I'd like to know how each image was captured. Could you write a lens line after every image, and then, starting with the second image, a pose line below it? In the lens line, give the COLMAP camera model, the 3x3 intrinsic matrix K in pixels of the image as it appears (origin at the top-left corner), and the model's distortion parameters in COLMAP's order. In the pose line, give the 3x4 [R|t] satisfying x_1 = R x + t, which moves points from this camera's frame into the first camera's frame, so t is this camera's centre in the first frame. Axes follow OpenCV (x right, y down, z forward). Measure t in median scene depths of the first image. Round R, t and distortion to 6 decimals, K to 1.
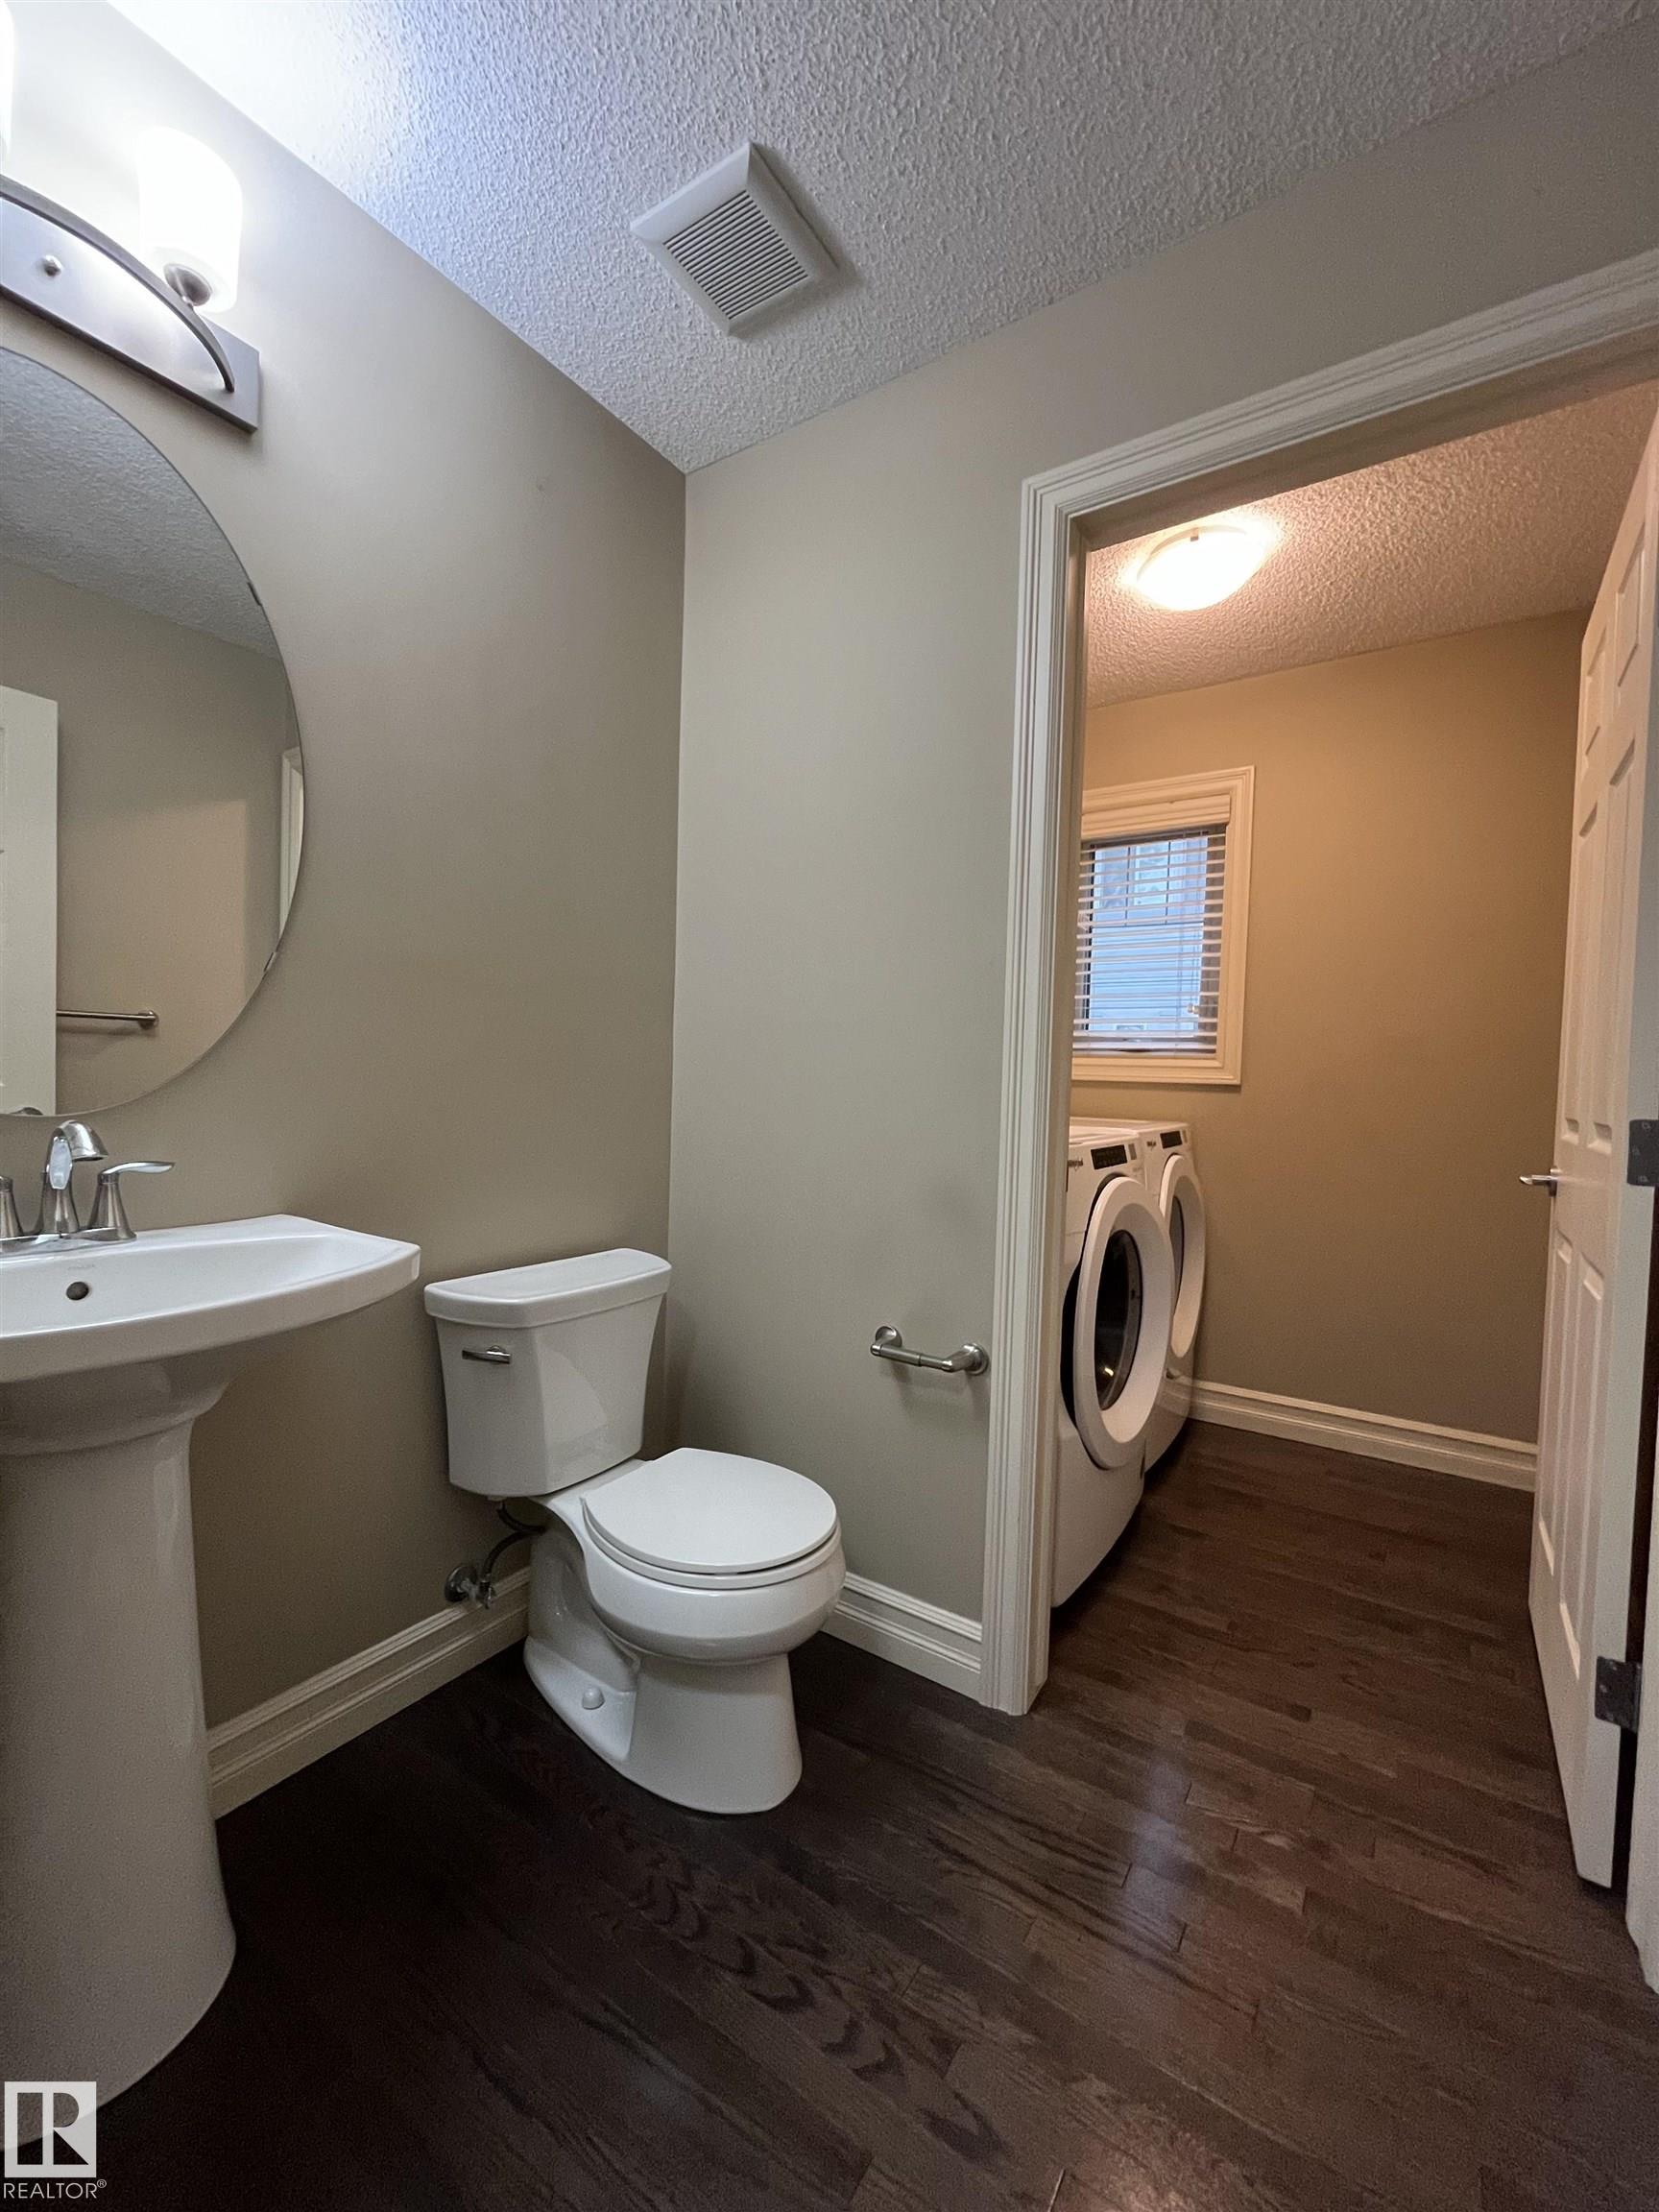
lens RADIAL K [[887.1, 0, 834.3], [0, 887.1, 1113.4], [0, 0, 1]] dist [-0.001987, 0.000420]
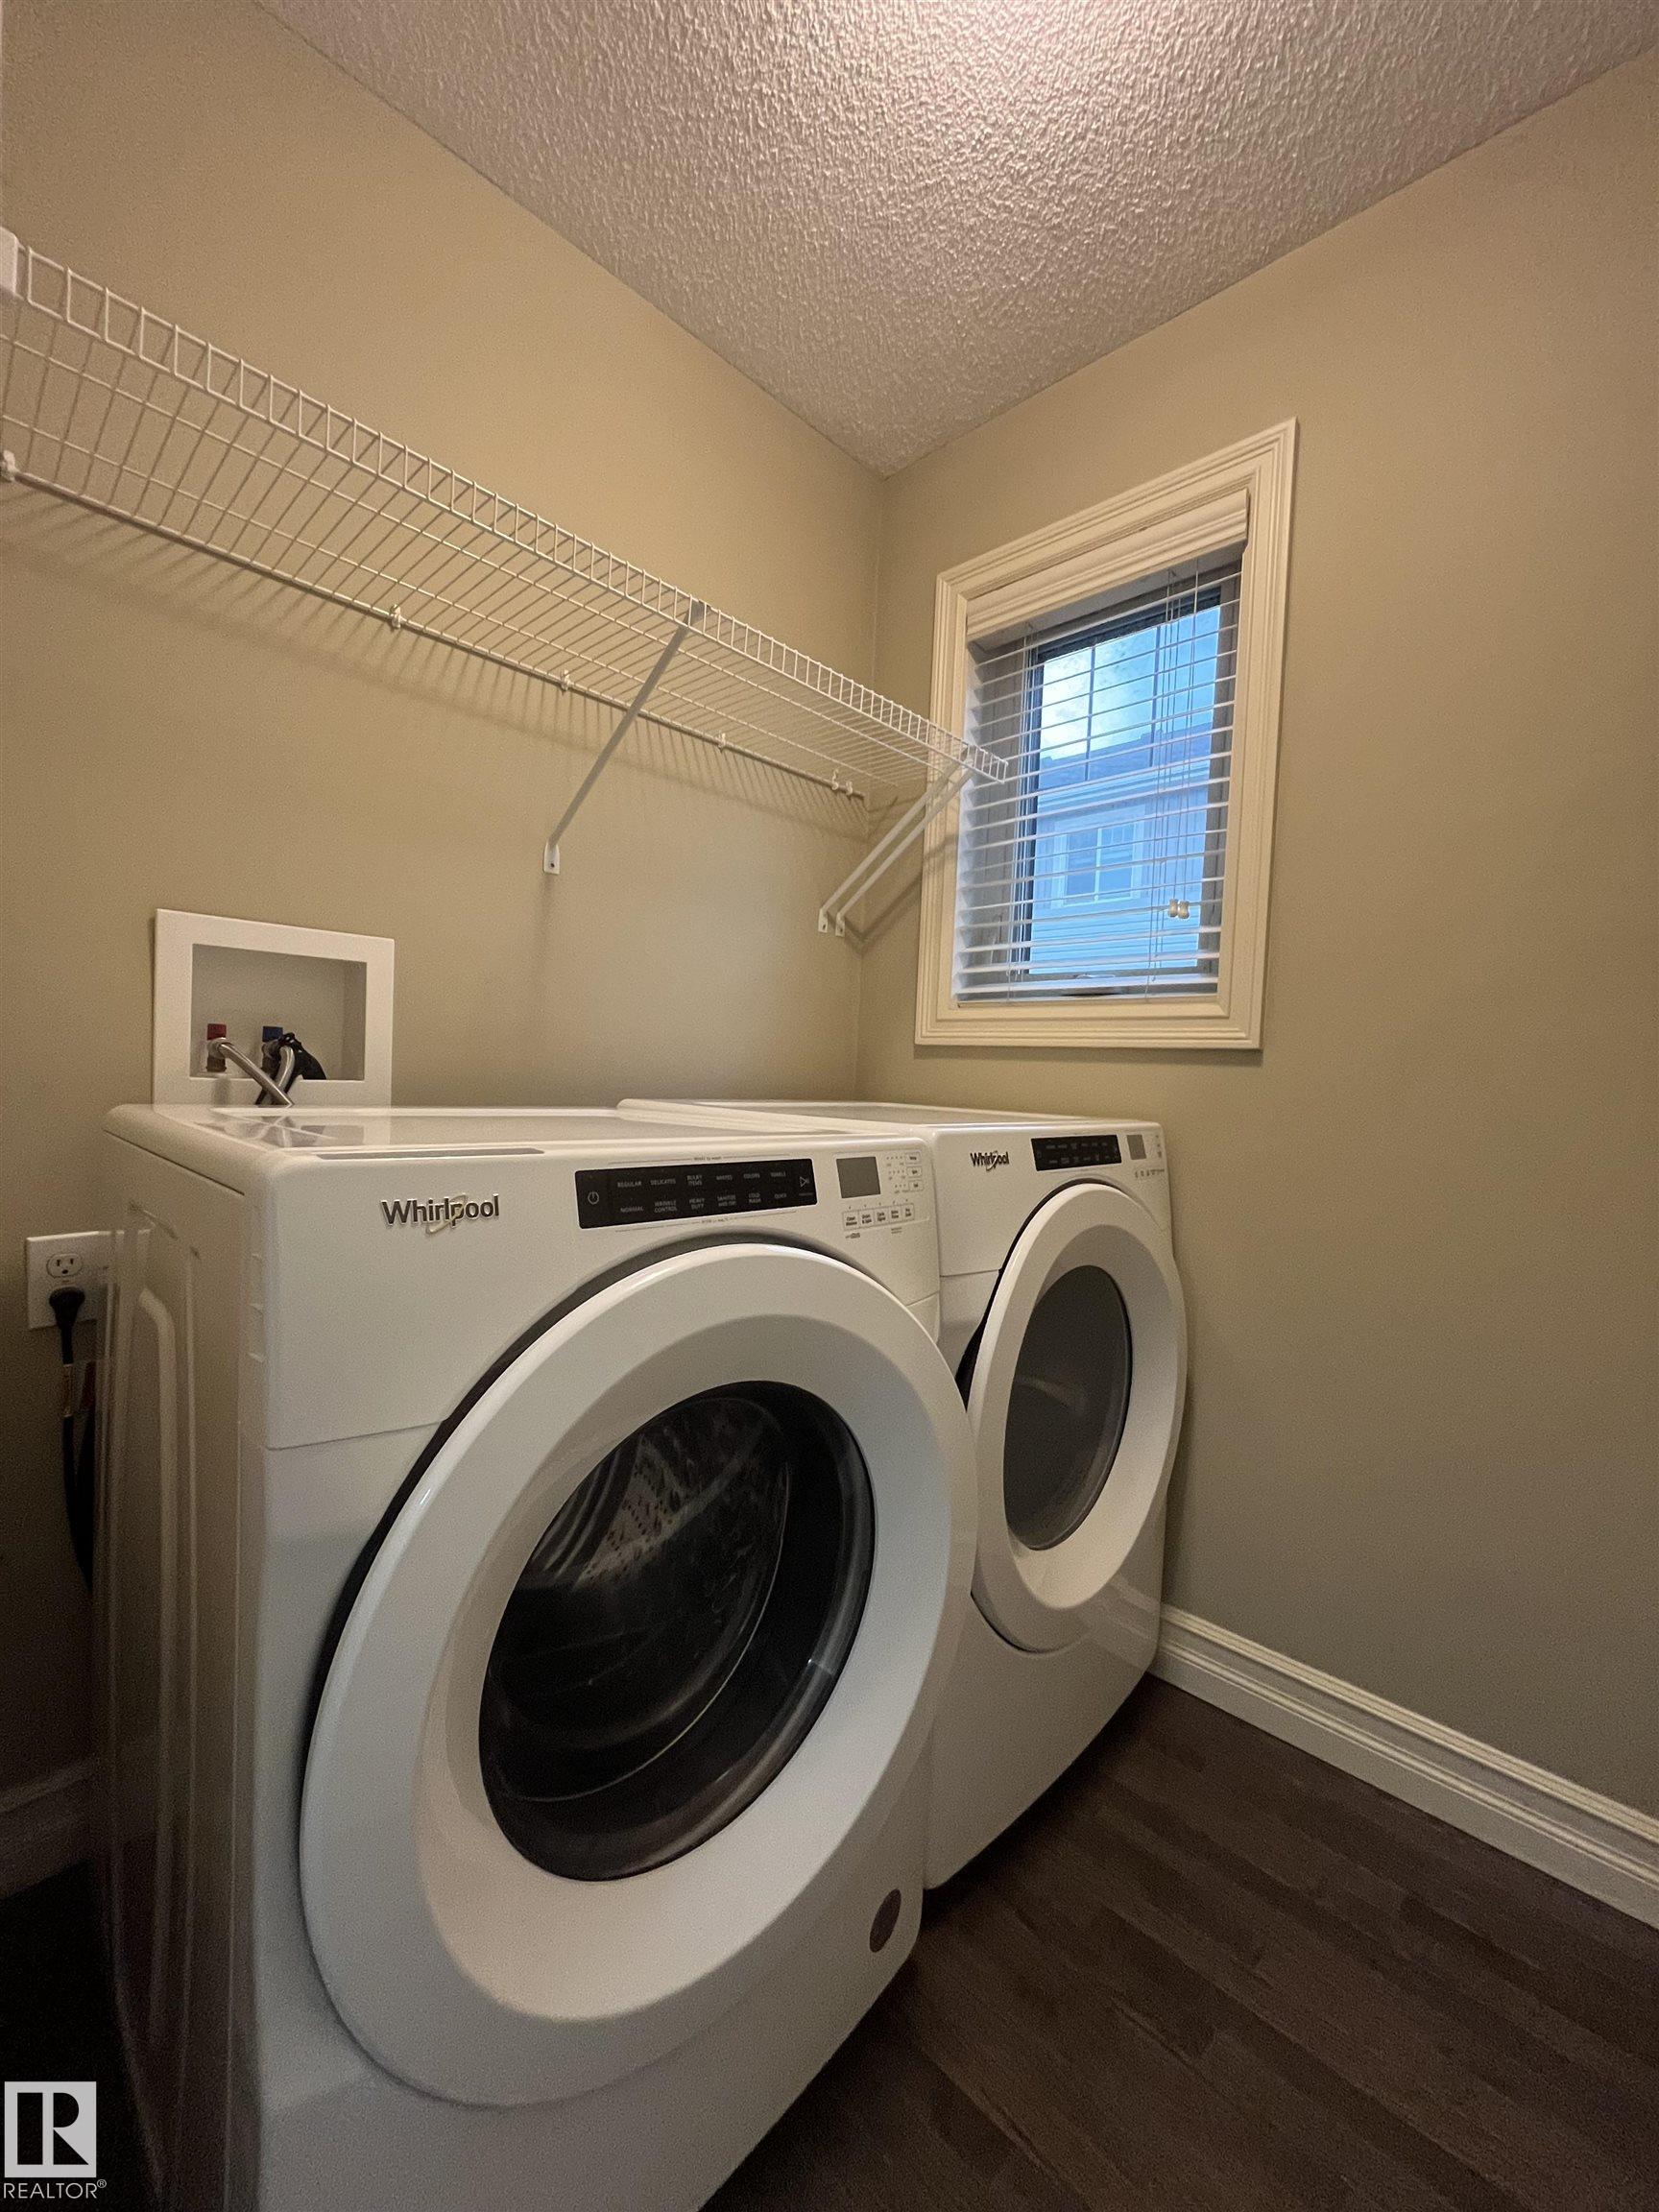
lens RADIAL K [[887.1, 0, 809.5], [0, 887.1, 1098.2], [0, 0, 1]] dist [-0.001987, 0.000420]
pose [[0.980429, 0.020582, -0.195797, 0.298410], [-0.023187, 0.999670, -0.011023, 0.007856], [0.195505, 0.015347, 0.980583, 0.438459]]
